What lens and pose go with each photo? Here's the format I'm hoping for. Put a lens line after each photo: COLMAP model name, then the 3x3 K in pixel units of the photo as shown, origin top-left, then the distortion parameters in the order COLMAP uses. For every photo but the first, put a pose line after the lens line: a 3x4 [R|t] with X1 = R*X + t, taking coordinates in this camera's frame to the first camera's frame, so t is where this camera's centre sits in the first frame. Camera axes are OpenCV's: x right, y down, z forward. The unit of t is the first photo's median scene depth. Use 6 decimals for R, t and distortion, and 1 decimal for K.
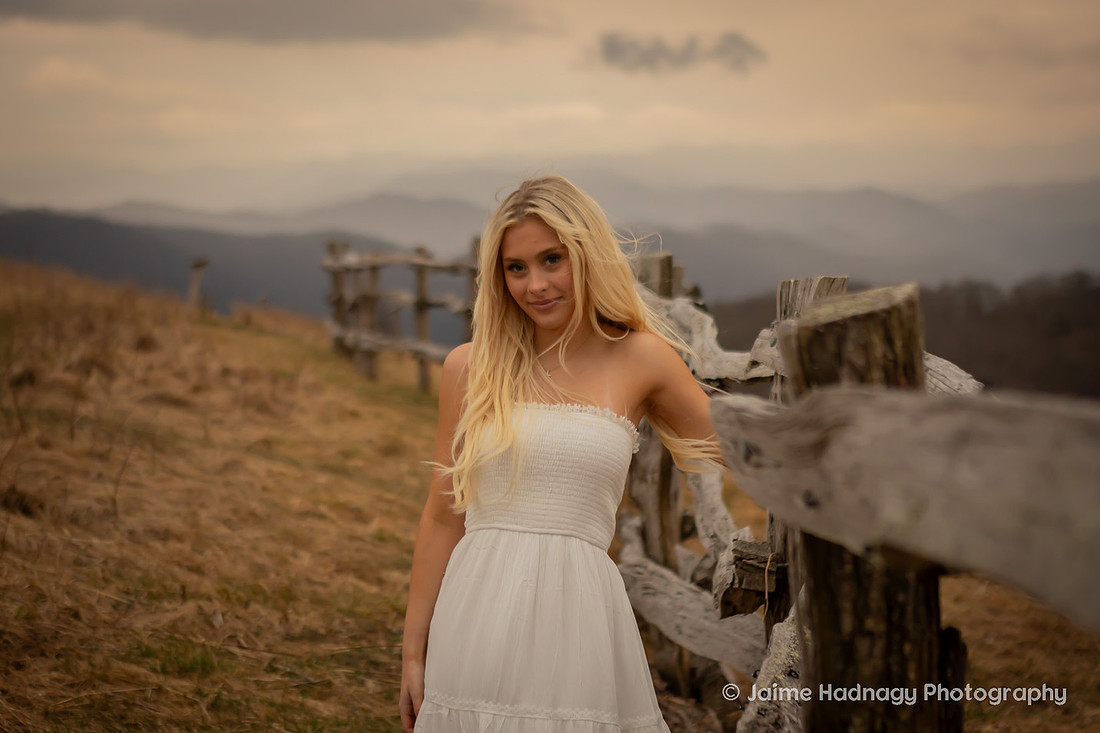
lens RADIAL K [[1998.8, 0, 549.3], [0, 1998.8, 363.3], [0, 0, 1]] dist [0.021908, 0.000000]
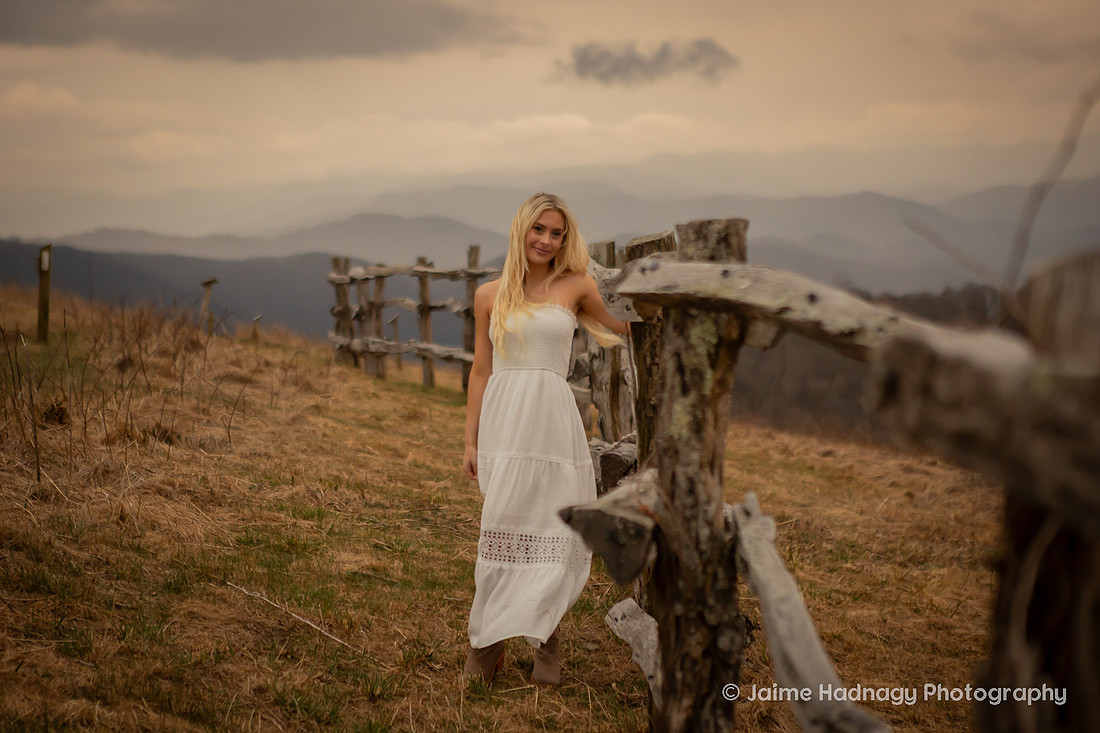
lens RADIAL K [[2219.0, 0, 550.6], [0, 2219.0, 368.1], [0, 0, 1]] dist [0.031483, 0.000000]
pose [[0.999544, -0.030116, 0.002149, 0.001374], [0.030141, 0.999462, -0.012898, 0.012654], [-0.001760, 0.012957, 0.999915, -0.134740]]
